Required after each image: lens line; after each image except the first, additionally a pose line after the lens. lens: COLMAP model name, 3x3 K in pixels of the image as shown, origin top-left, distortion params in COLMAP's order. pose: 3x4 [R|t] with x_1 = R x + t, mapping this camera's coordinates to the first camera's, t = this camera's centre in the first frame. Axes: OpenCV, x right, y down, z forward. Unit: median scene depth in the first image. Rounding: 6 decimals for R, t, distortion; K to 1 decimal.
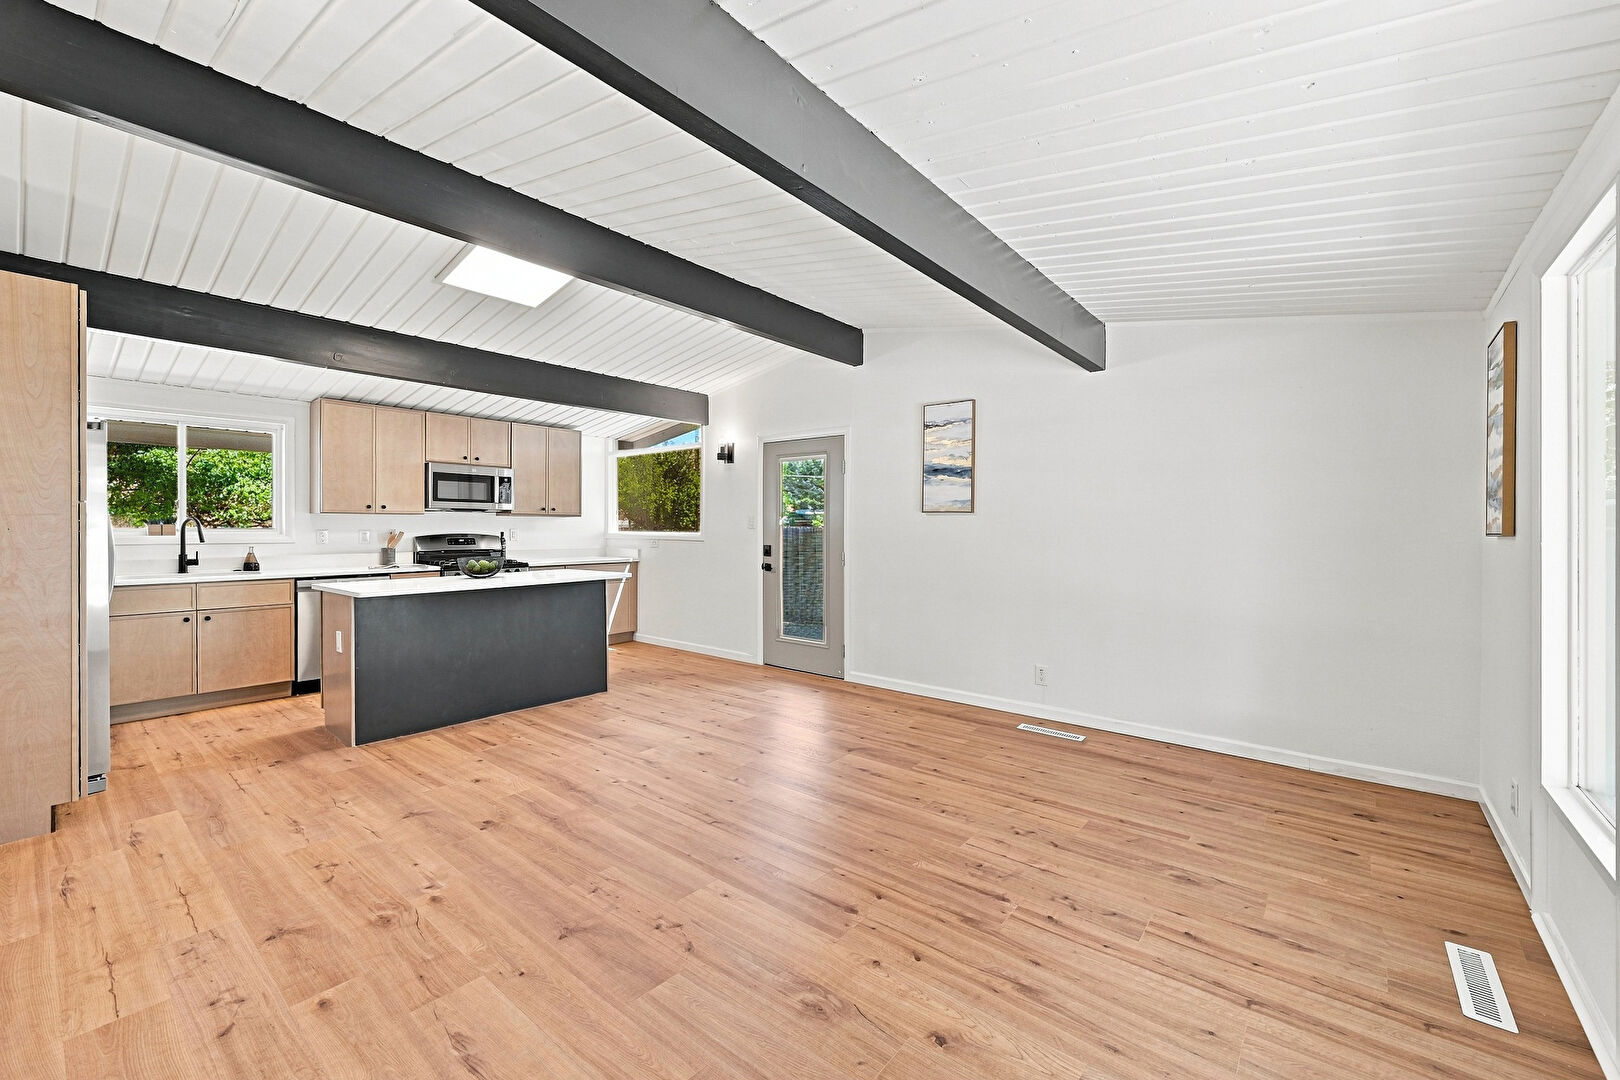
lens RADIAL K [[652.4, 0, 803.9], [0, 652.4, 530.7], [0, 0, 1]] dist [-0.002090, 0.000183]
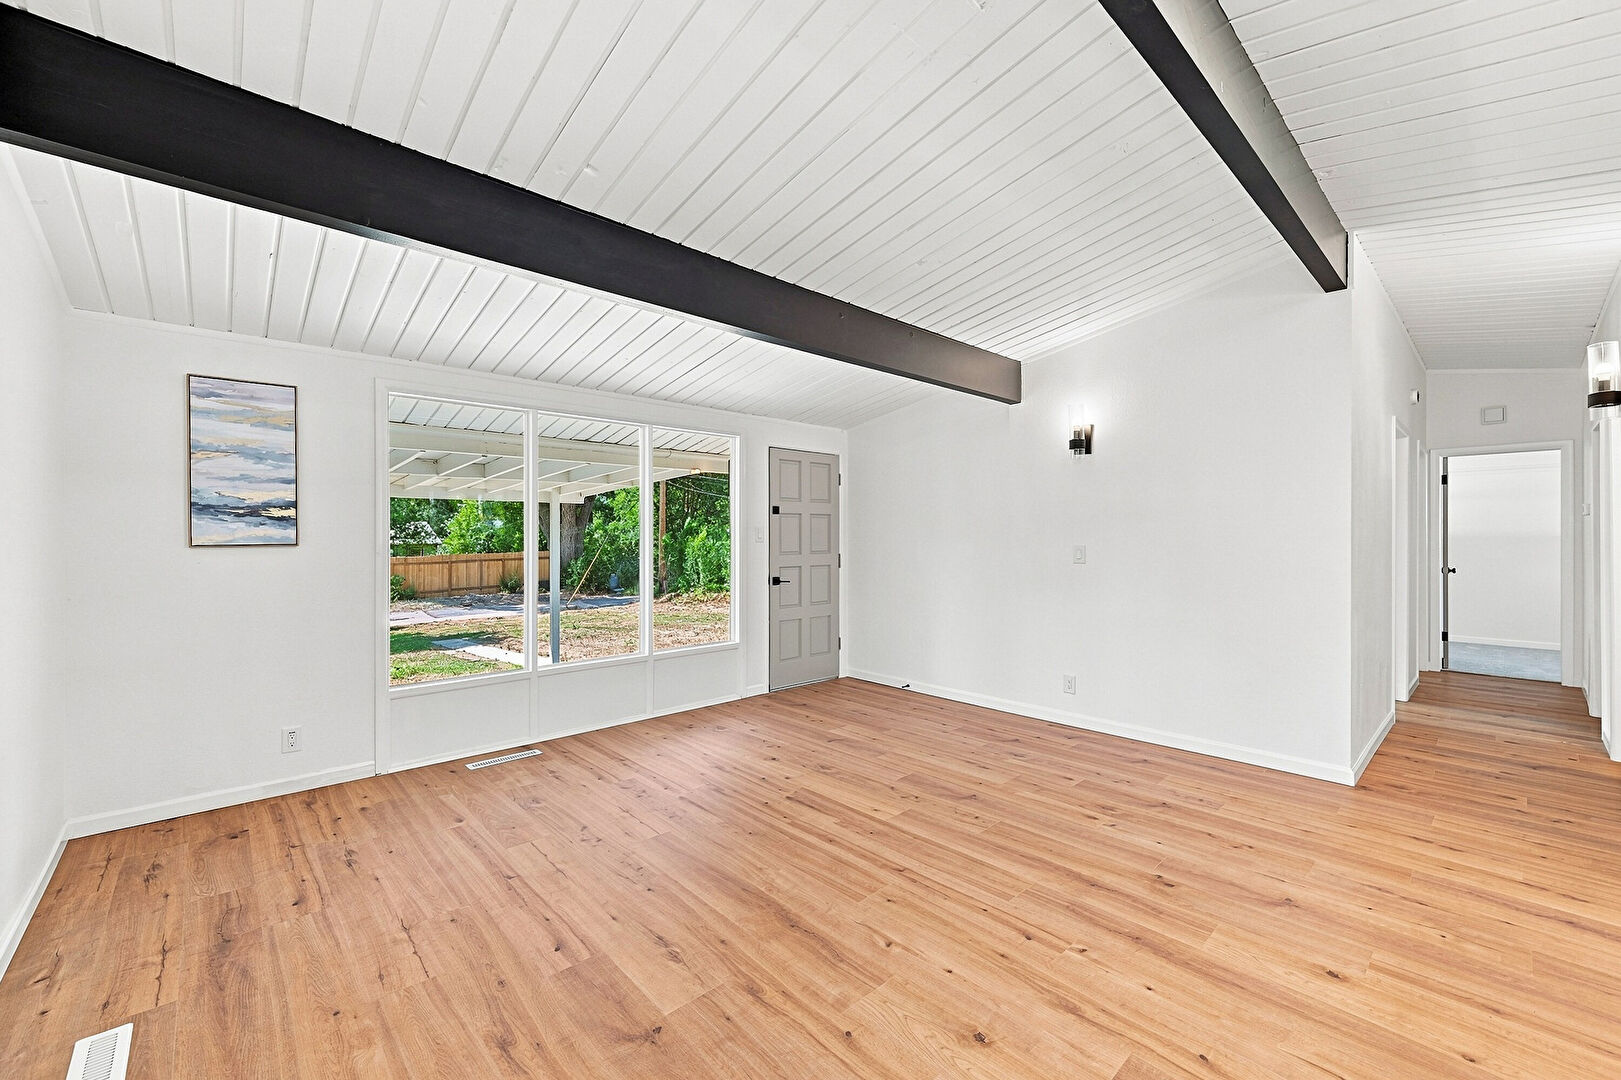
lens RADIAL K [[652.8, 0, 815.0], [0, 652.8, 536.8], [0, 0, 1]] dist [-0.002090, 0.000183]
pose [[-0.992667, -0.000411, 0.120883, -0.131633], [0.000243, 0.999985, 0.005392, -0.016737], [-0.120884, 0.005381, -0.992652, 1.975594]]
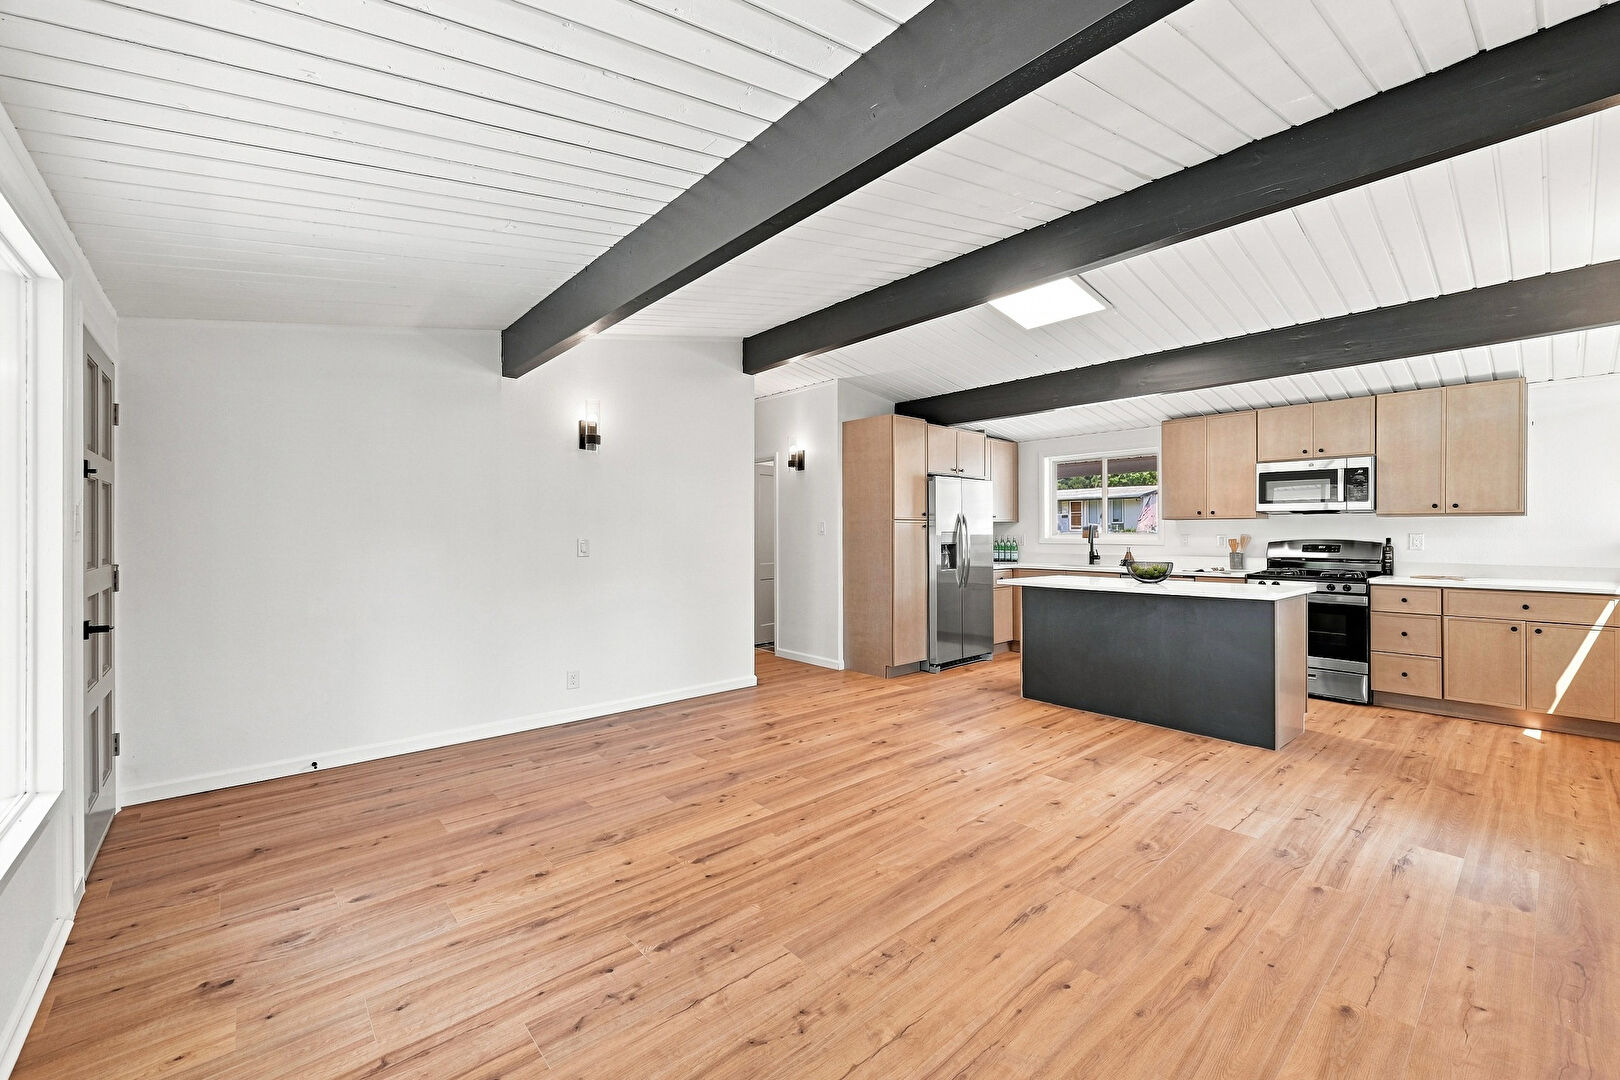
lens RADIAL K [[652.4, 0, 826.2], [0, 652.4, 532.5], [0, 0, 1]] dist [-0.002090, 0.000183]
pose [[-0.140790, -0.000249, -0.990040, 0.957339], [-0.003707, 0.999993, 0.000276, -0.004955], [0.990033, 0.003708, -0.140790, 1.112306]]
